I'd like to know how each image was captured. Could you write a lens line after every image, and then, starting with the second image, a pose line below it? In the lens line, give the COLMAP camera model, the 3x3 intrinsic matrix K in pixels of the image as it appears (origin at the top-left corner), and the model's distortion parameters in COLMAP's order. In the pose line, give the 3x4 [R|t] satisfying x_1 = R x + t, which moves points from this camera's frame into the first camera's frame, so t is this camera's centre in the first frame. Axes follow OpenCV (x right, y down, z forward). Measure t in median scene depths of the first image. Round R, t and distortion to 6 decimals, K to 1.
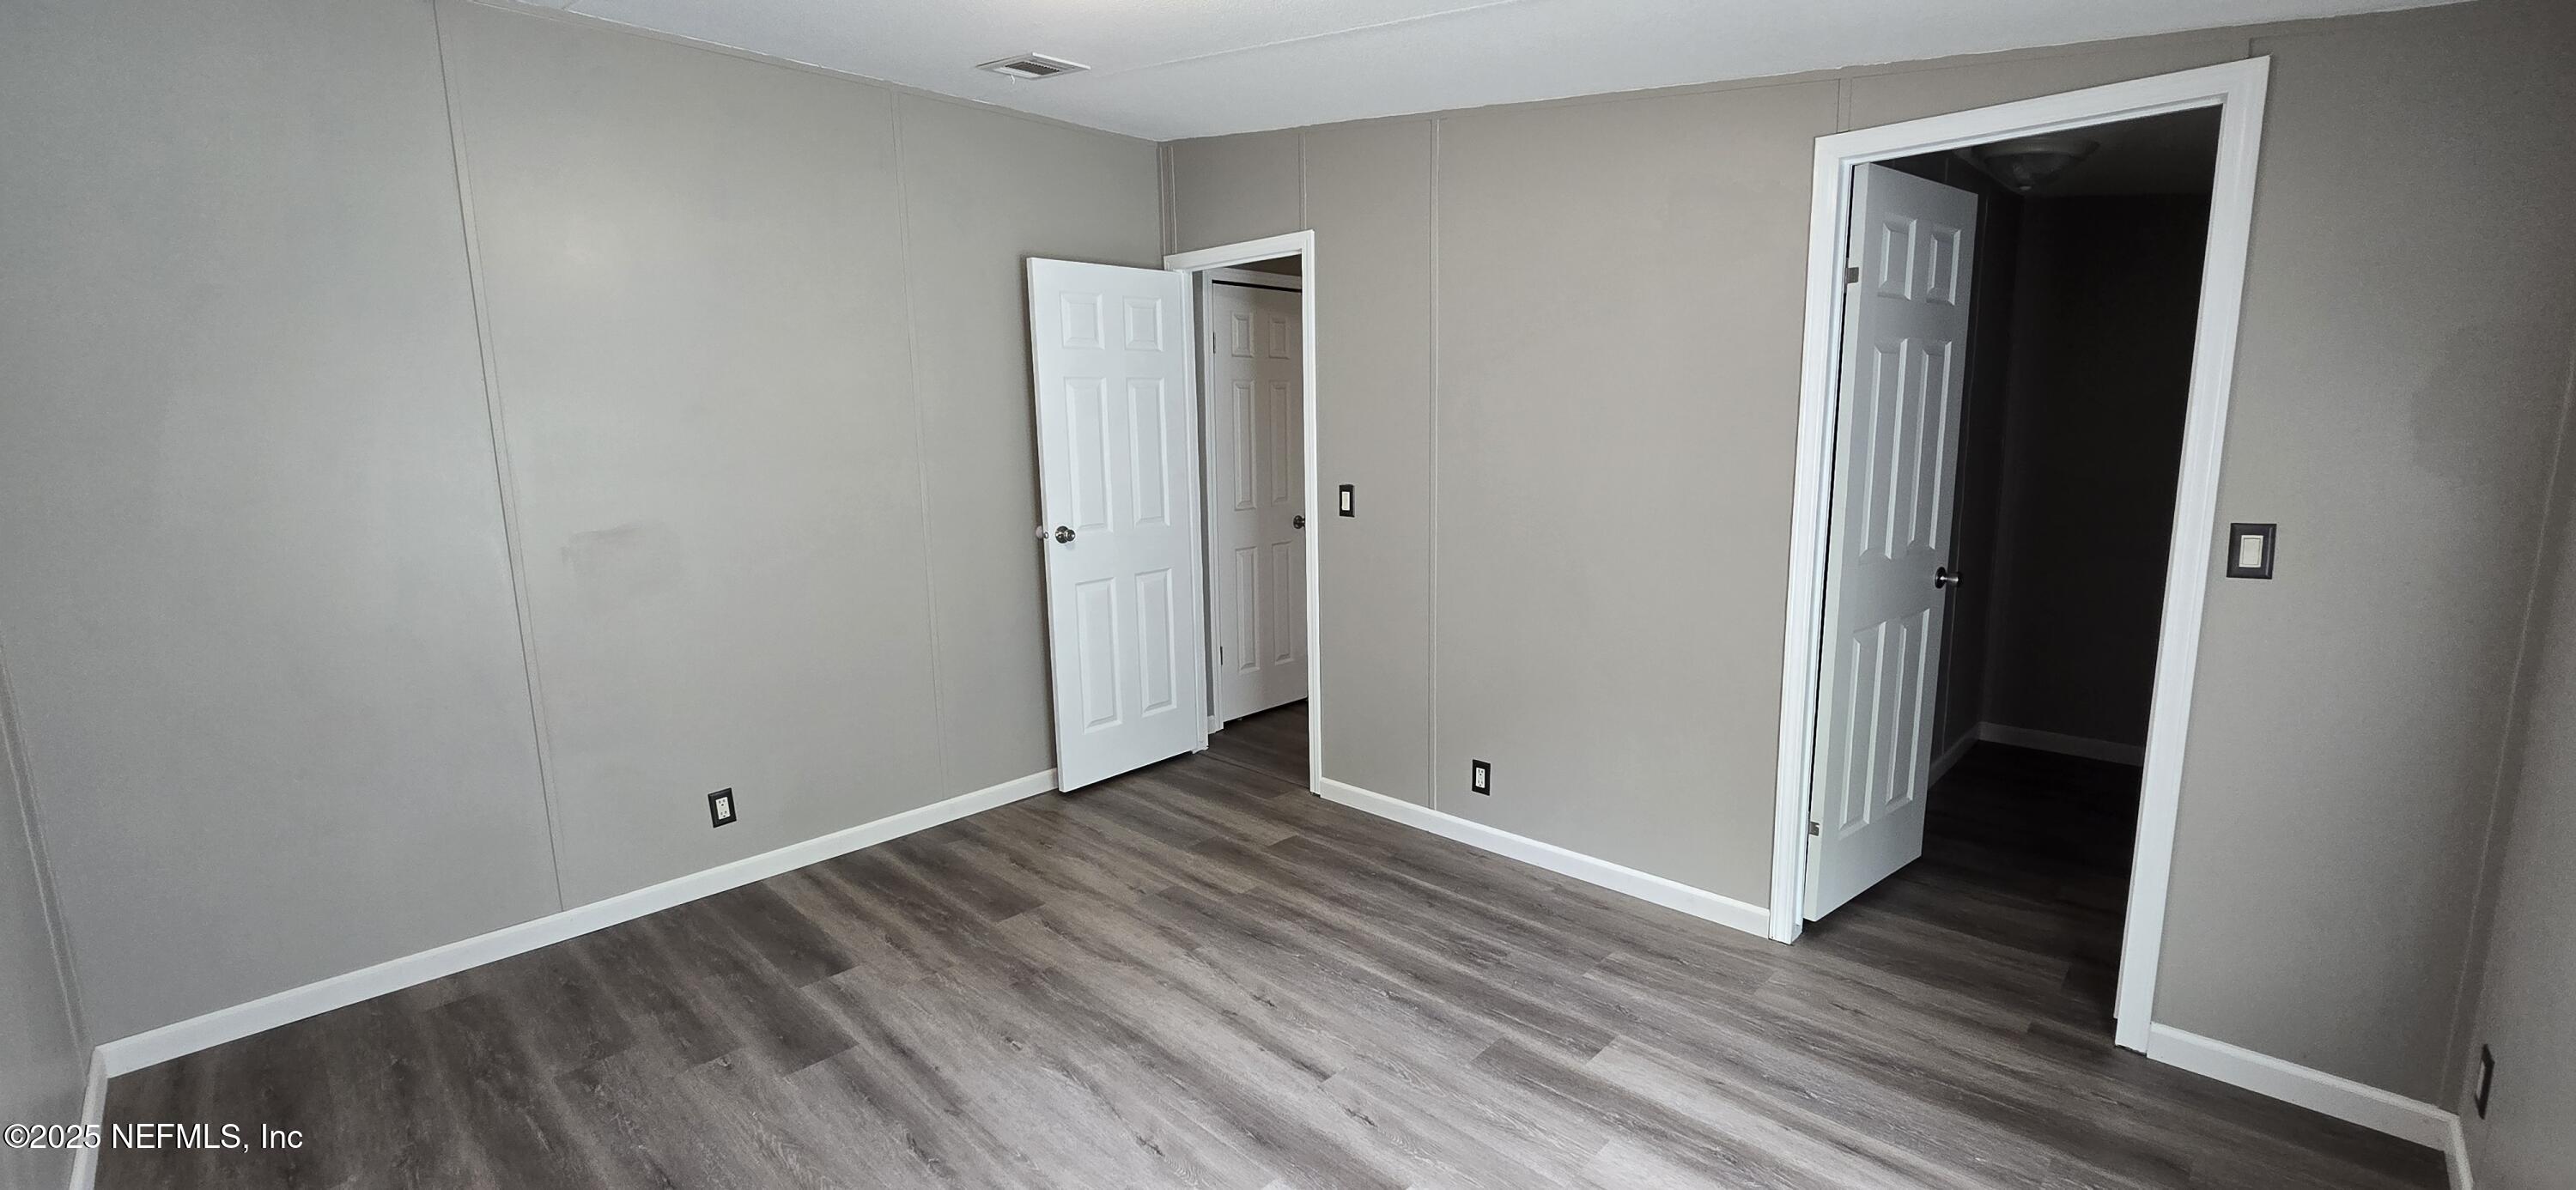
lens RADIAL K [[1057.4, 0, 1278.7], [0, 1057.4, 602.4], [0, 0, 1]] dist [-0.001488, -0.000314]
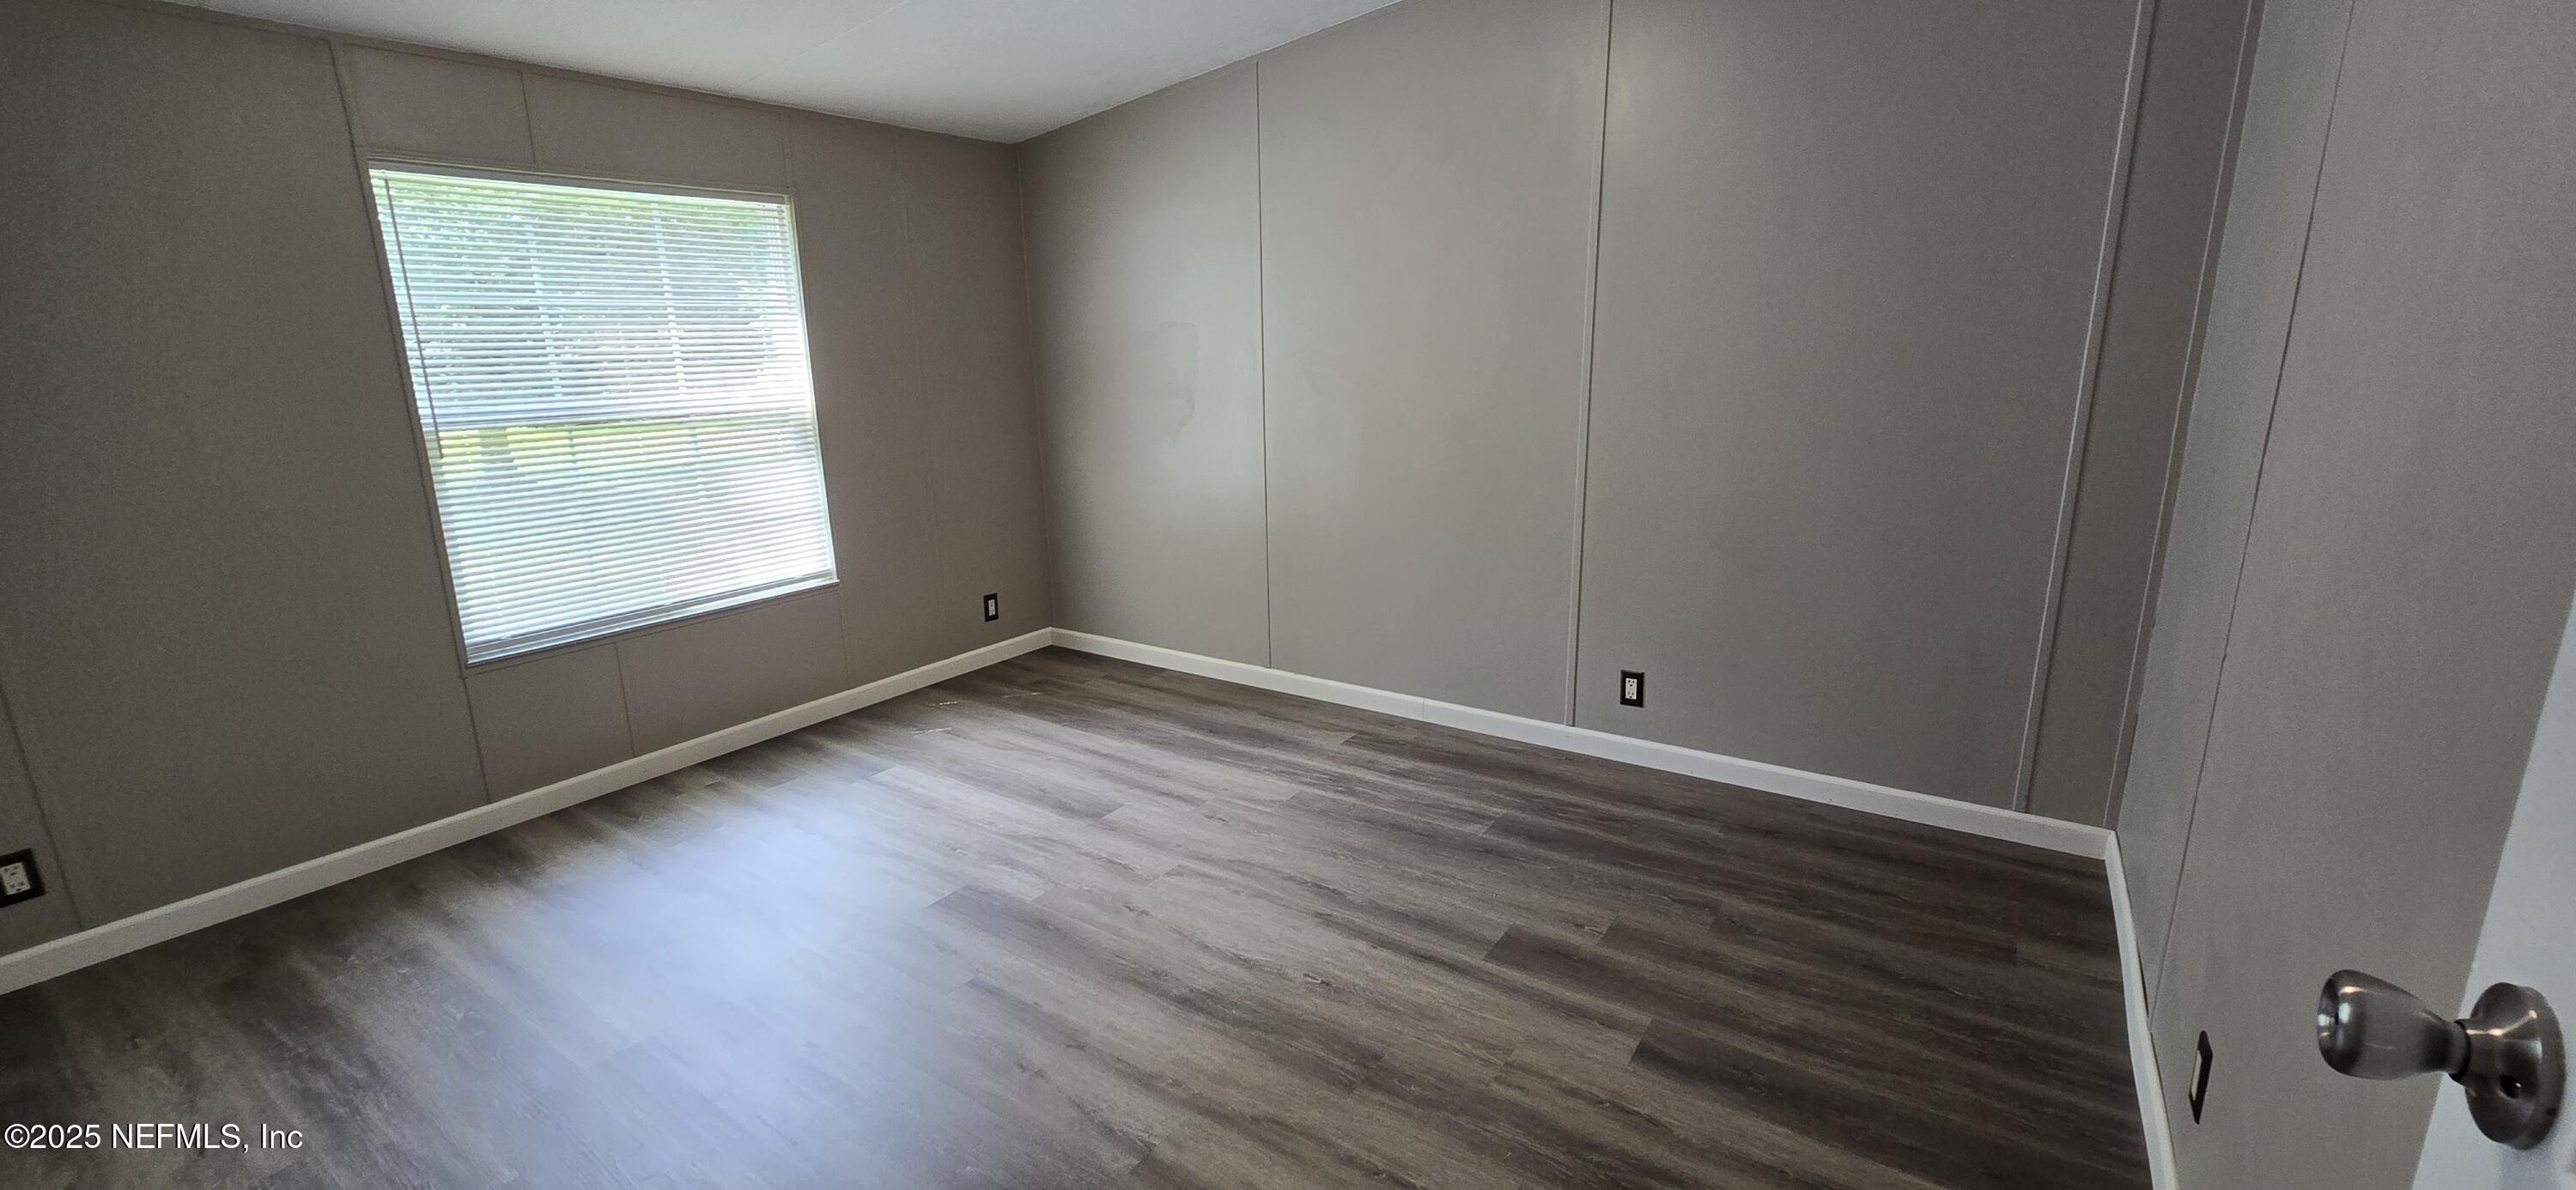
lens RADIAL K [[1057.4, 0, 1278.7], [0, 1057.4, 602.4], [0, 0, 1]] dist [-0.001488, -0.000314]
pose [[-0.984264, 0.083012, -0.155993, -0.102398], [0.012760, 0.913870, 0.405805, -0.239874], [0.176244, 0.397429, -0.900549, 1.644073]]
